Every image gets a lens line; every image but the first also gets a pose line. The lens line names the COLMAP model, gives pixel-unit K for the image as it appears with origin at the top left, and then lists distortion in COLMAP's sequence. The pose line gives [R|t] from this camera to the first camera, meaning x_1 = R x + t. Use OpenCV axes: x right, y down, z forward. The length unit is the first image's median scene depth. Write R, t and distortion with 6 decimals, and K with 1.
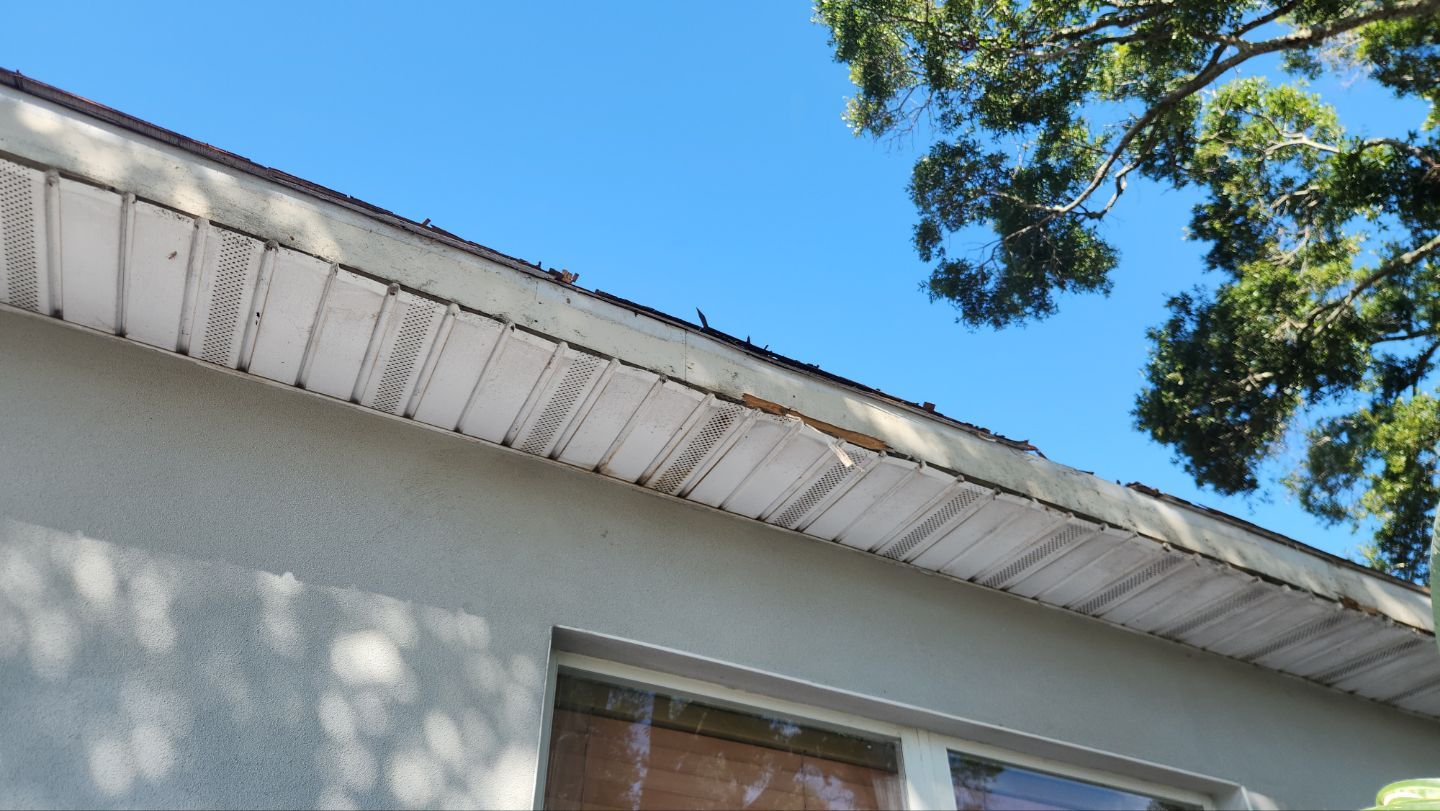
lens RADIAL K [[1007.7, 0, 720.0], [0, 1007.7, 405.5], [0, 0, 1]] dist [0.058260, -0.058198]
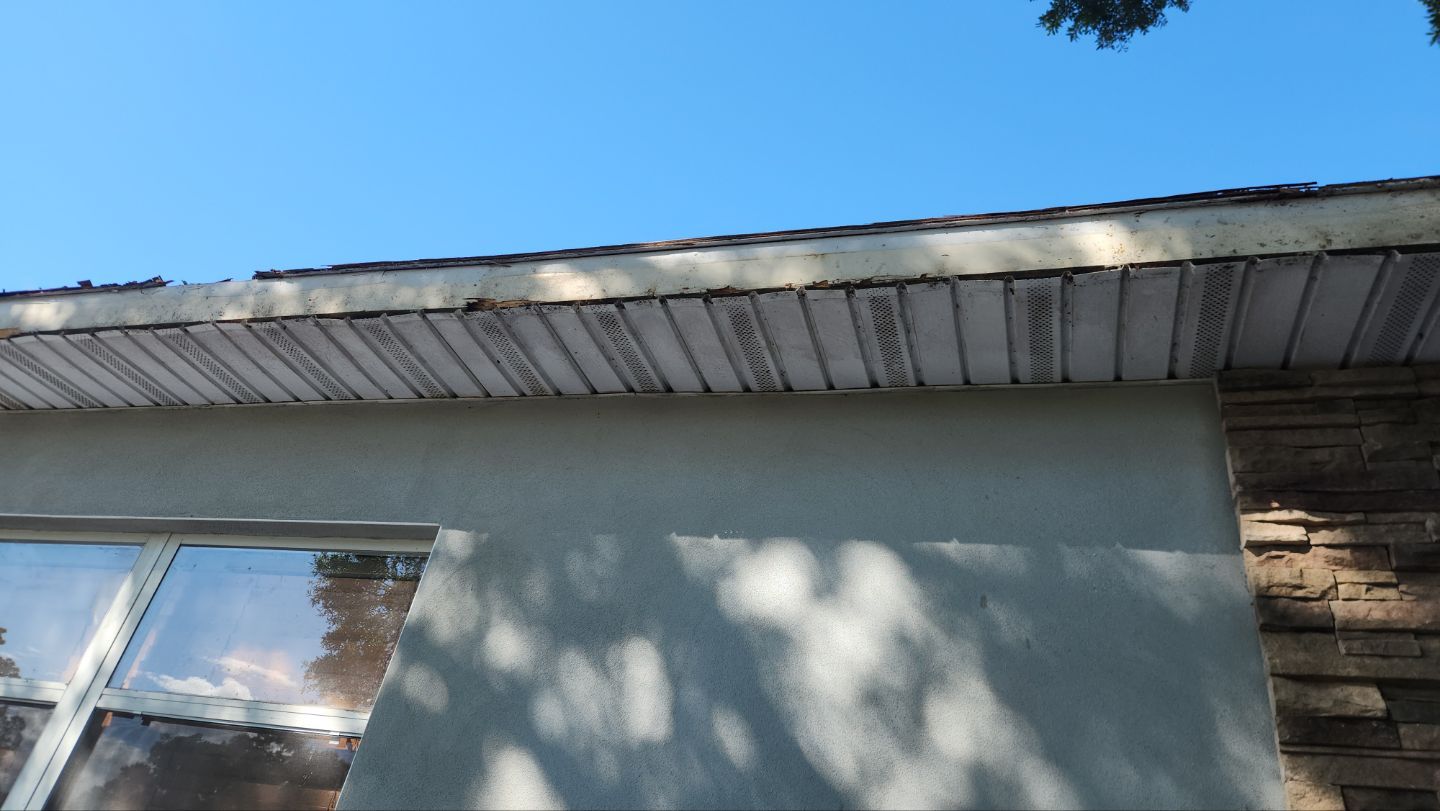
lens RADIAL K [[954.6, 0, 699.2], [0, 954.6, 404.4], [0, 0, 1]] dist [0.050206, -0.052227]
pose [[0.711838, -0.275691, -0.645973, 1.909915], [0.308888, 0.948903, -0.064593, 0.586566], [0.630773, -0.153553, 0.760623, 0.715996]]
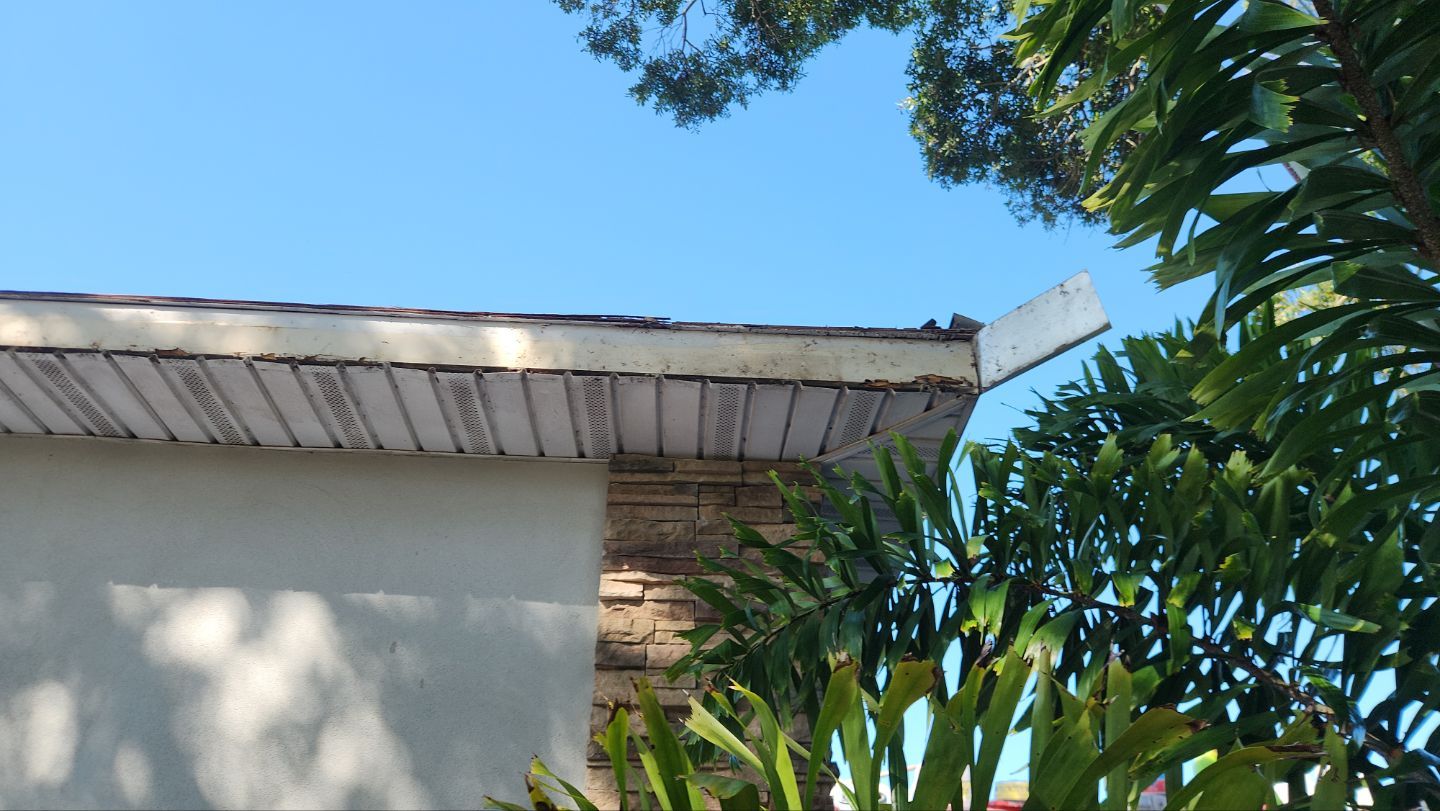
lens RADIAL K [[964.5, 0, 707.6], [0, 964.5, 408.1], [0, 0, 1]] dist [0.052940, -0.051860]
pose [[0.902746, -0.218815, -0.370363, 2.272103], [0.249679, 0.967625, 0.036899, 0.582138], [0.350299, -0.125783, 0.928154, 0.719547]]
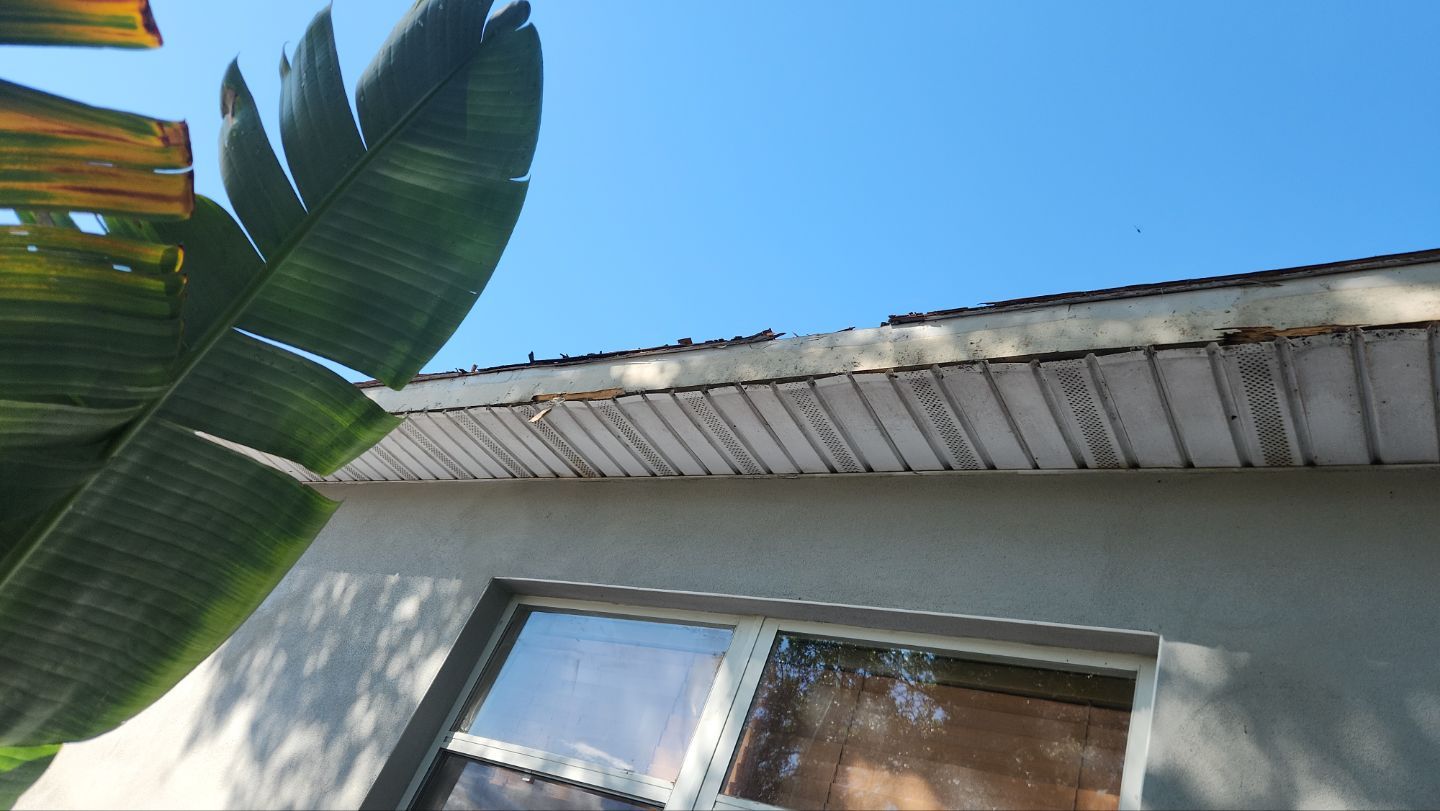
lens RADIAL K [[954.6, 0, 699.2], [0, 954.6, 404.4], [0, 0, 1]] dist [0.050206, -0.052227]
pose [[0.455846, -0.346159, -0.819987, 1.430386], [0.235668, 0.935334, -0.263841, 0.476126], [0.858292, -0.072974, 0.507946, 0.578083]]
